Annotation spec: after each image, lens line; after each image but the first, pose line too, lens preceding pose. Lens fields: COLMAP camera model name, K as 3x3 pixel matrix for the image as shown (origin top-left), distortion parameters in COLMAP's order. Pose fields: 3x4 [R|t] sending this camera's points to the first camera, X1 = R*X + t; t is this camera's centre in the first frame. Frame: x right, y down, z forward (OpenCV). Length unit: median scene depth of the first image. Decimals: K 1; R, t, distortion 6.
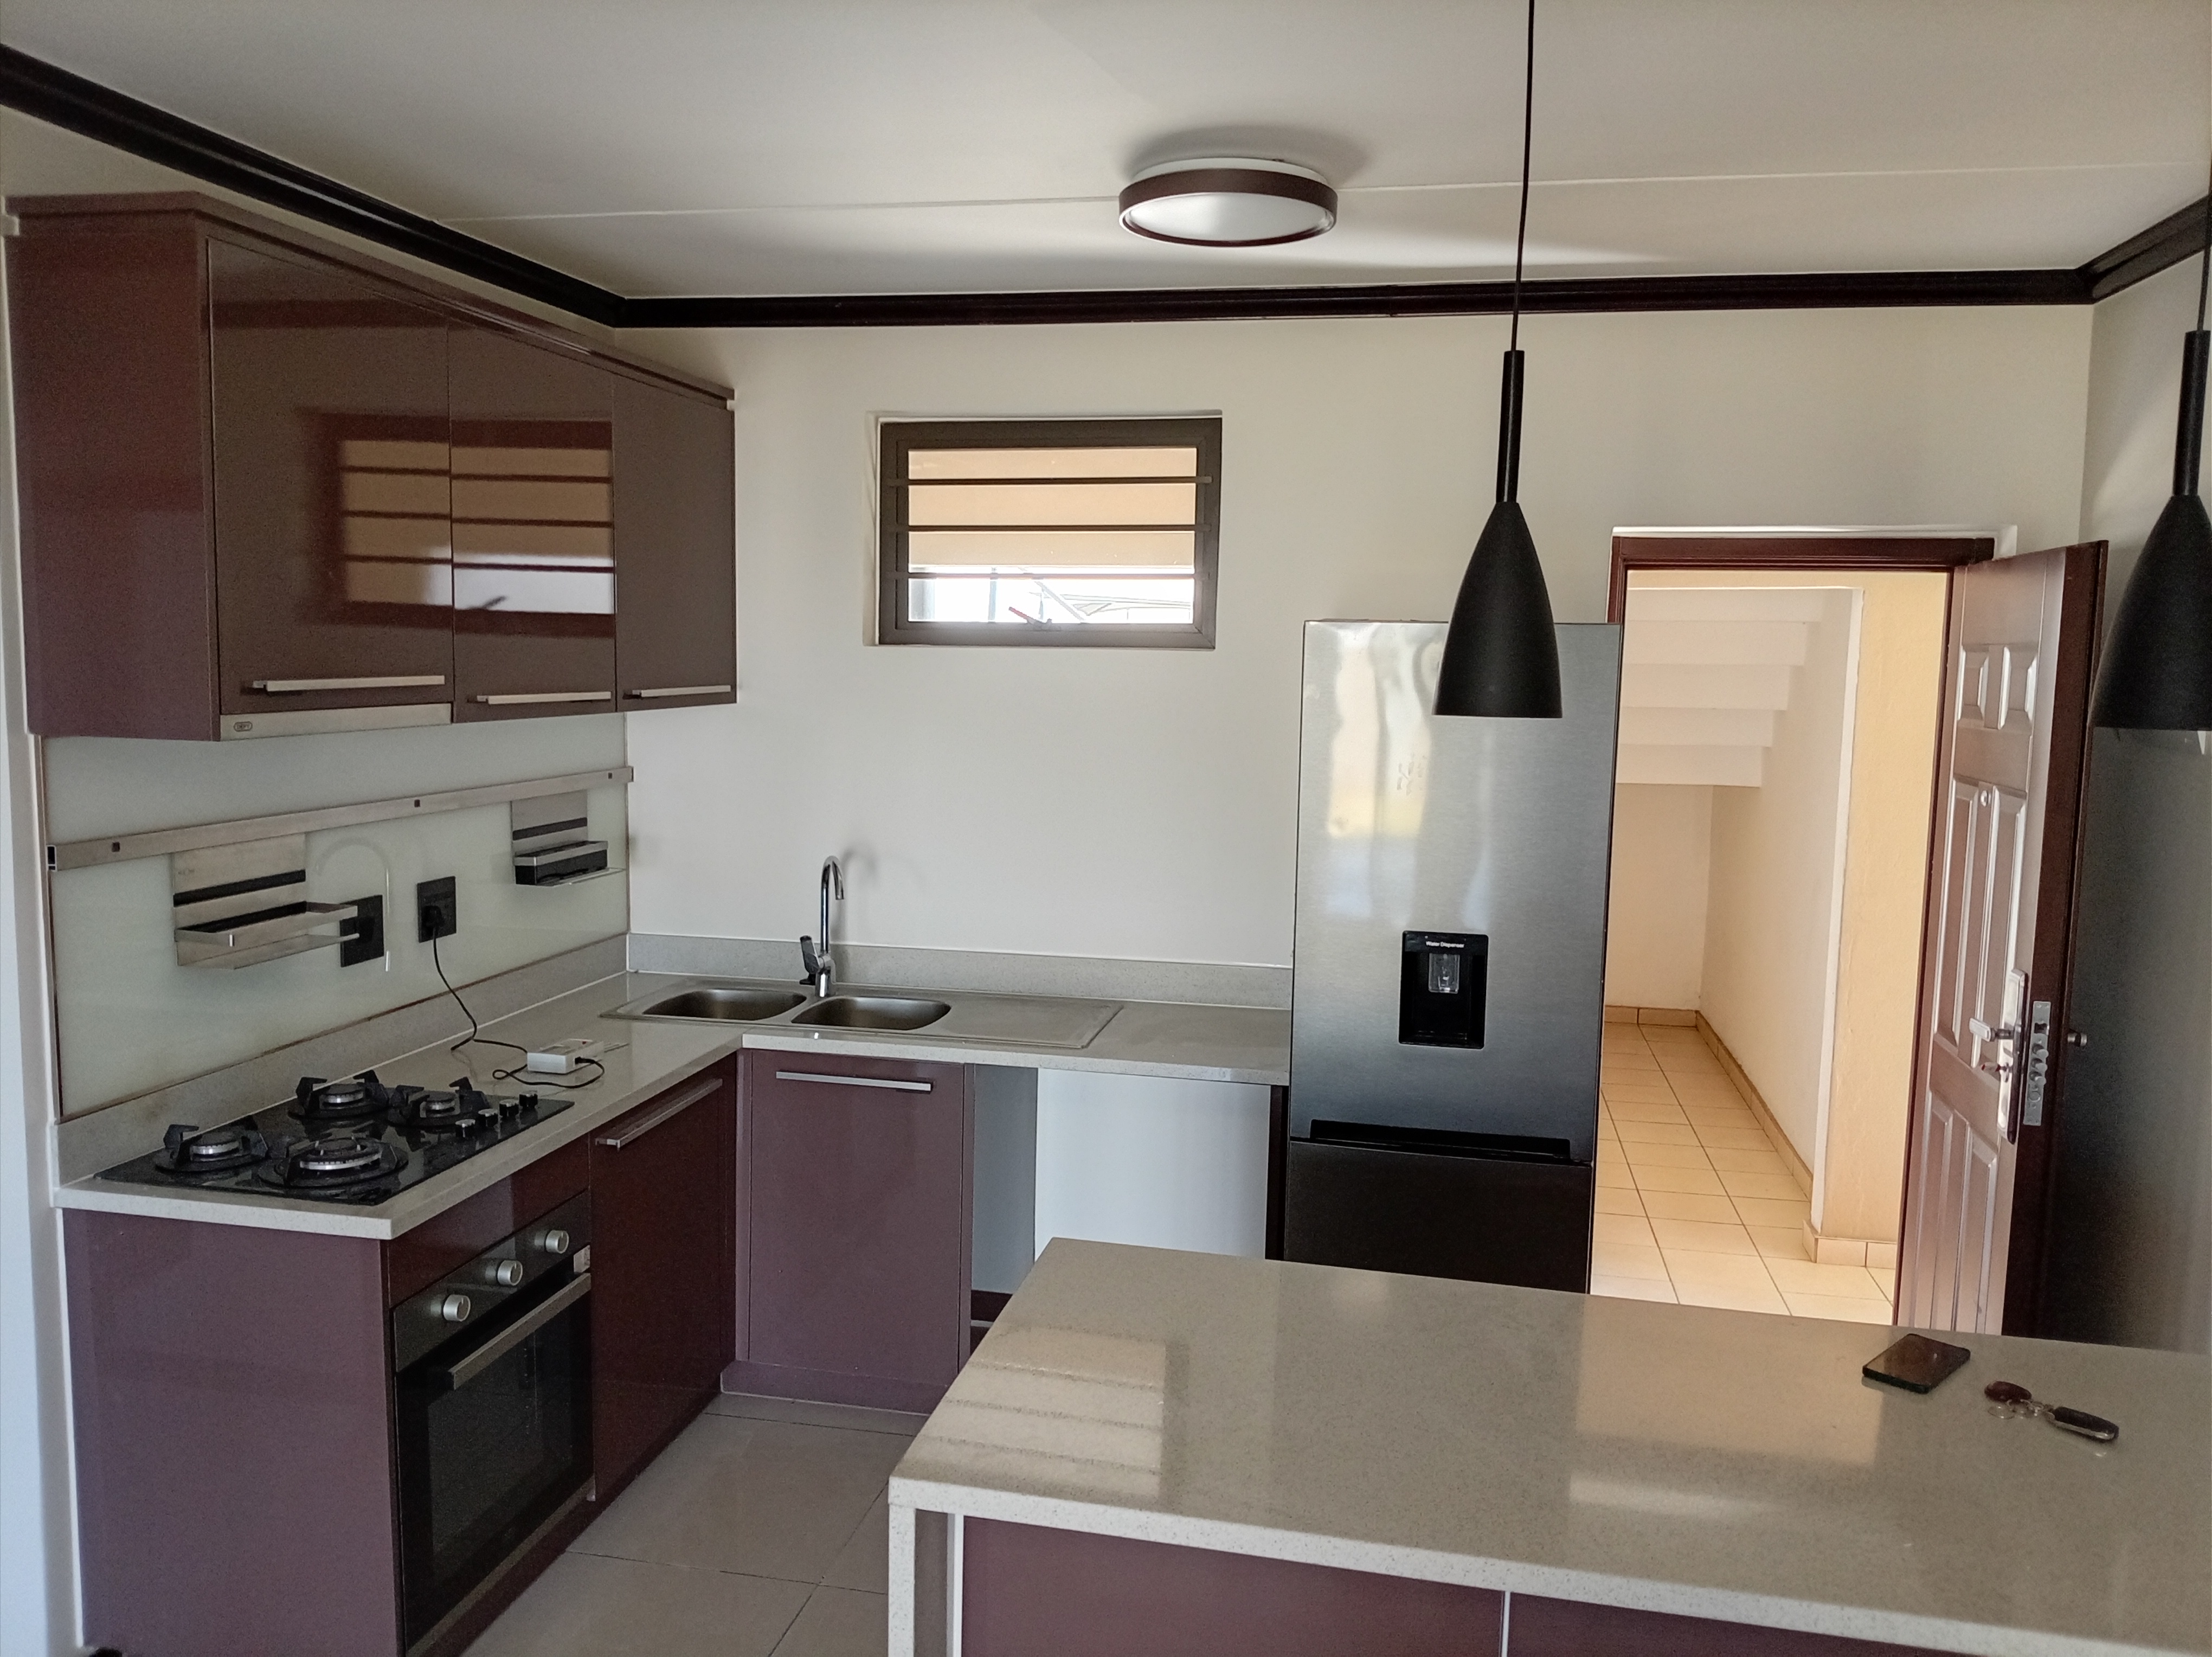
lens RADIAL K [[1631.8, 0, 1106.0], [0, 1631.8, 828.5], [0, 0, 1]] dist [0.065142, -0.104238]
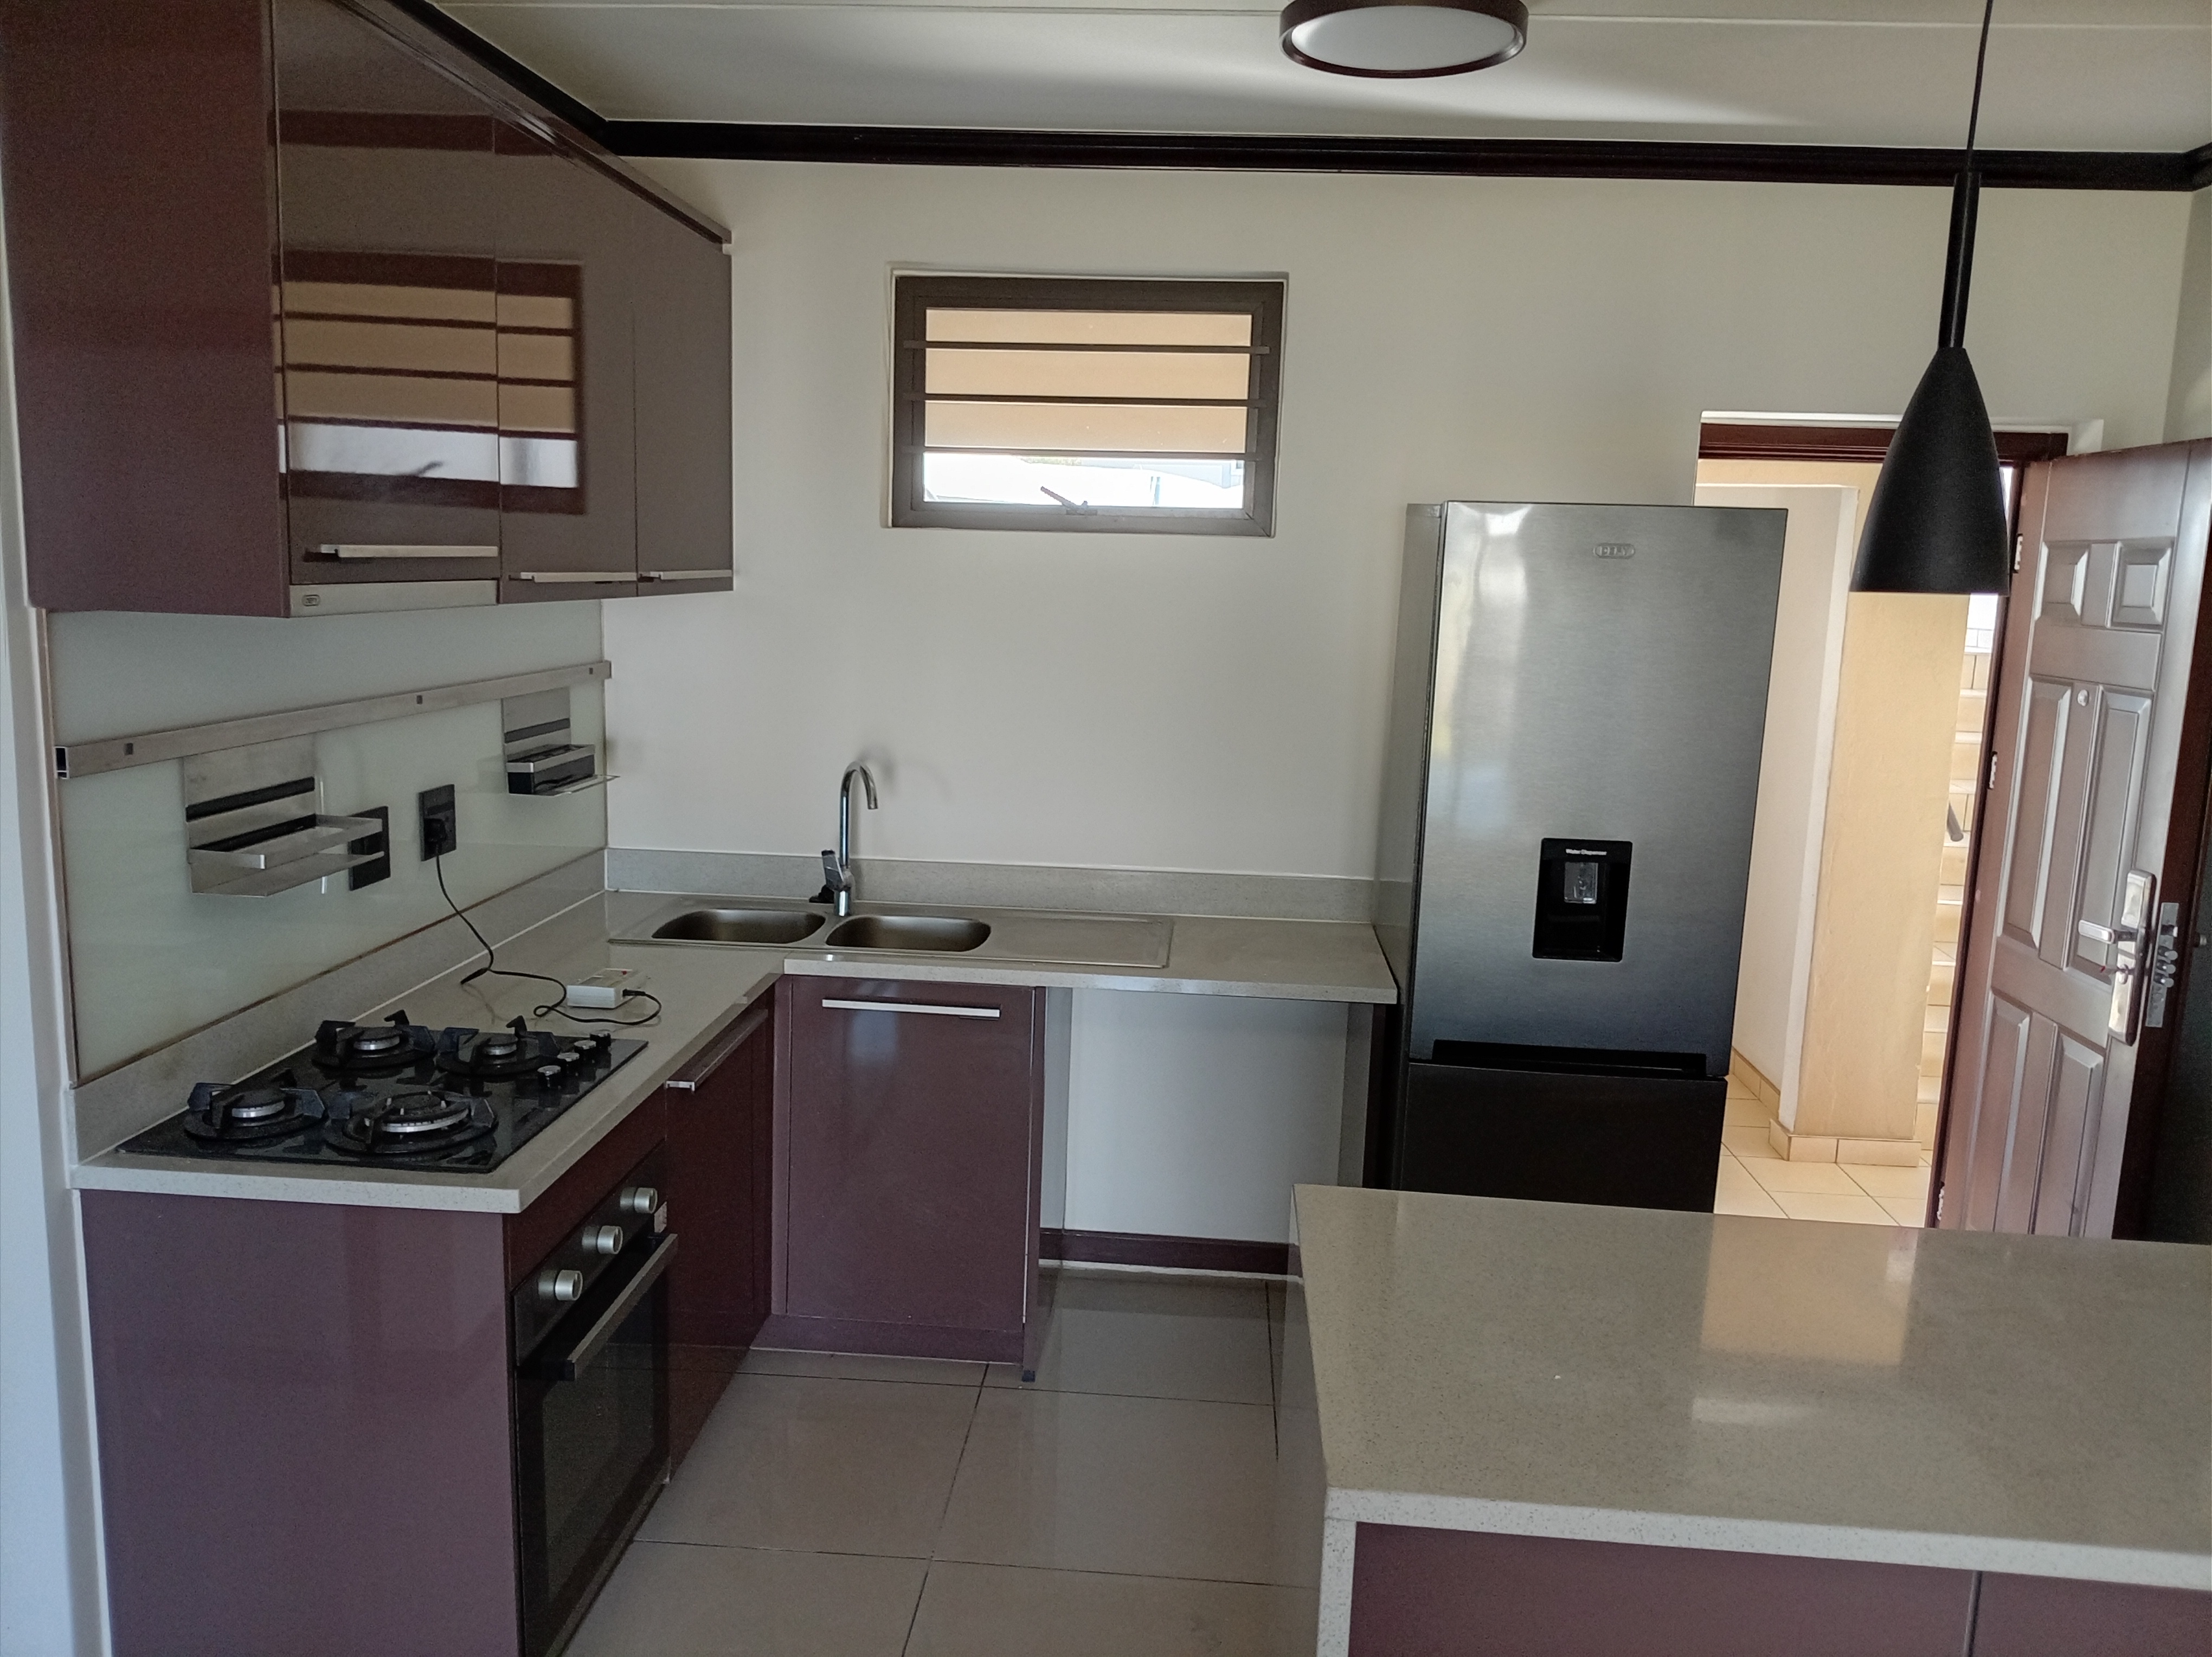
lens RADIAL K [[1635.5, 0, 1106.0], [0, 1635.5, 828.5], [0, 0, 1]] dist [0.070010, -0.117229]
pose [[0.991176, -0.008187, 0.132296, -0.188292], [0.000758, 0.998425, 0.056103, 0.004122], [-0.132547, -0.055508, 0.989621, 0.102363]]
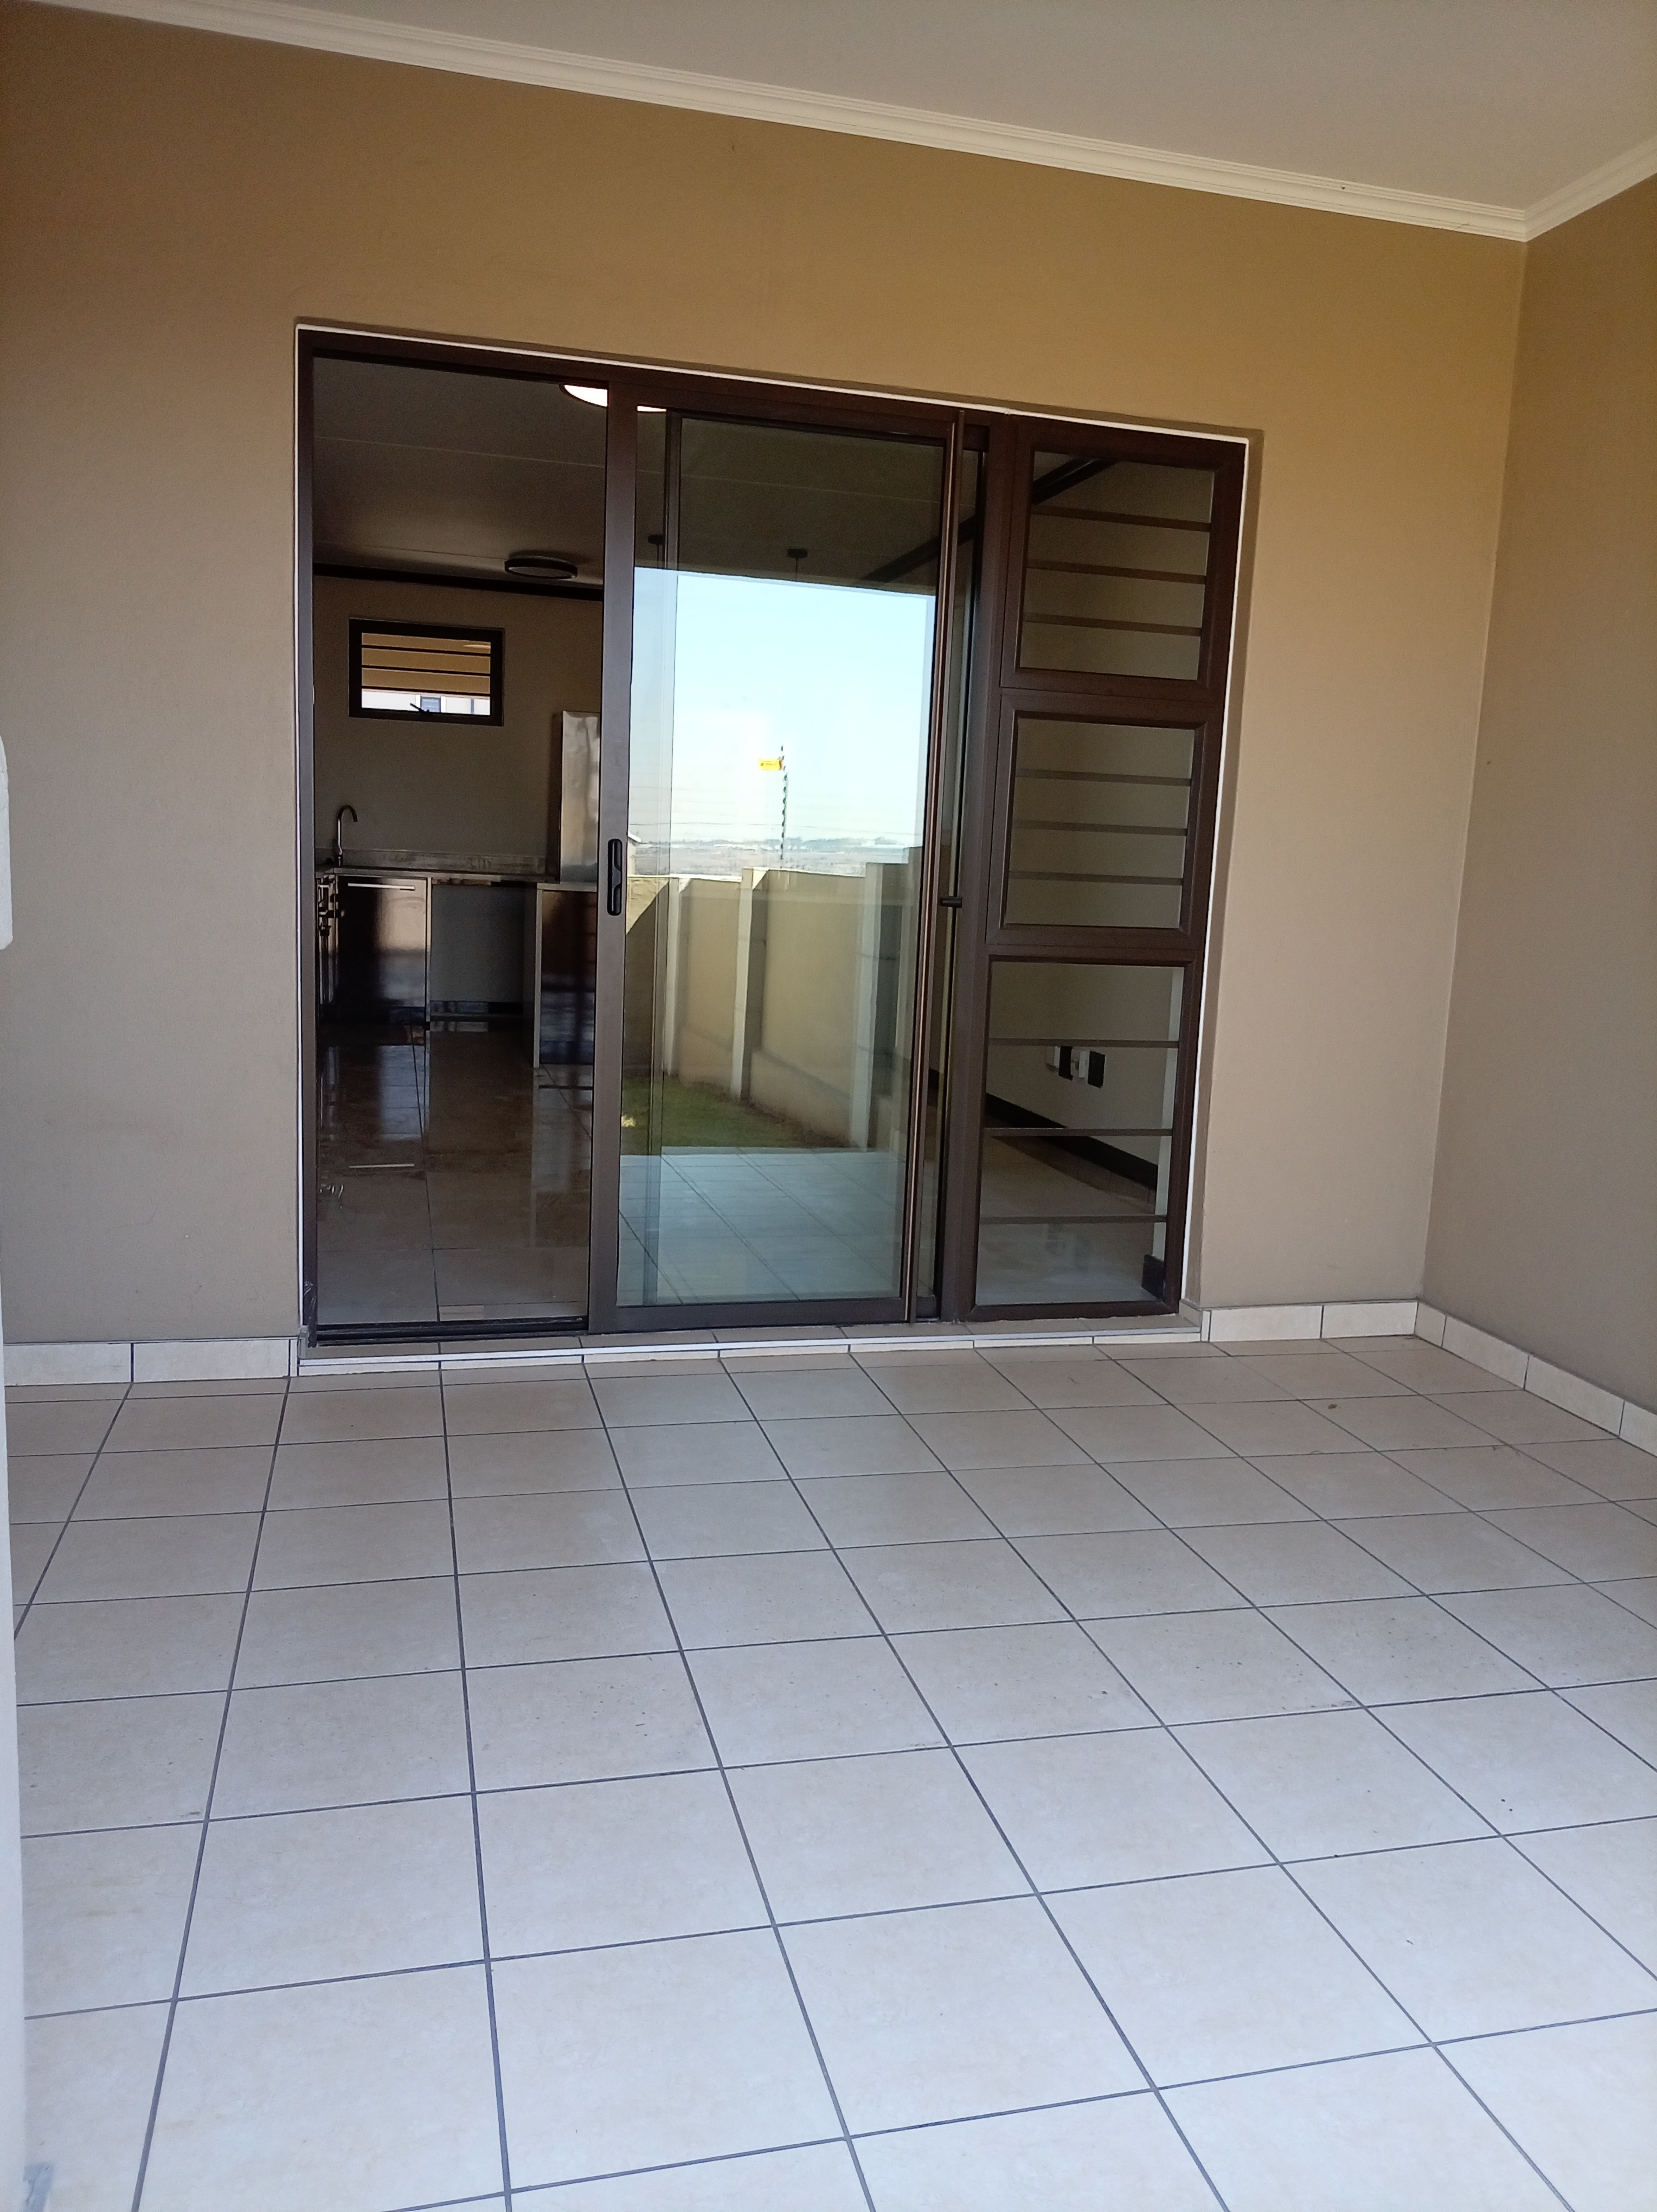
lens RADIAL K [[1631.8, 0, 823.6], [0, 1631.8, 1045.1], [0, 0, 1]] dist [0.065142, -0.104238]
pose [[0.898738, -0.030862, 0.437399, -0.734733], [0.019664, 0.999353, 0.030108, 0.379338], [-0.438046, -0.018458, 0.898763, -1.781012]]
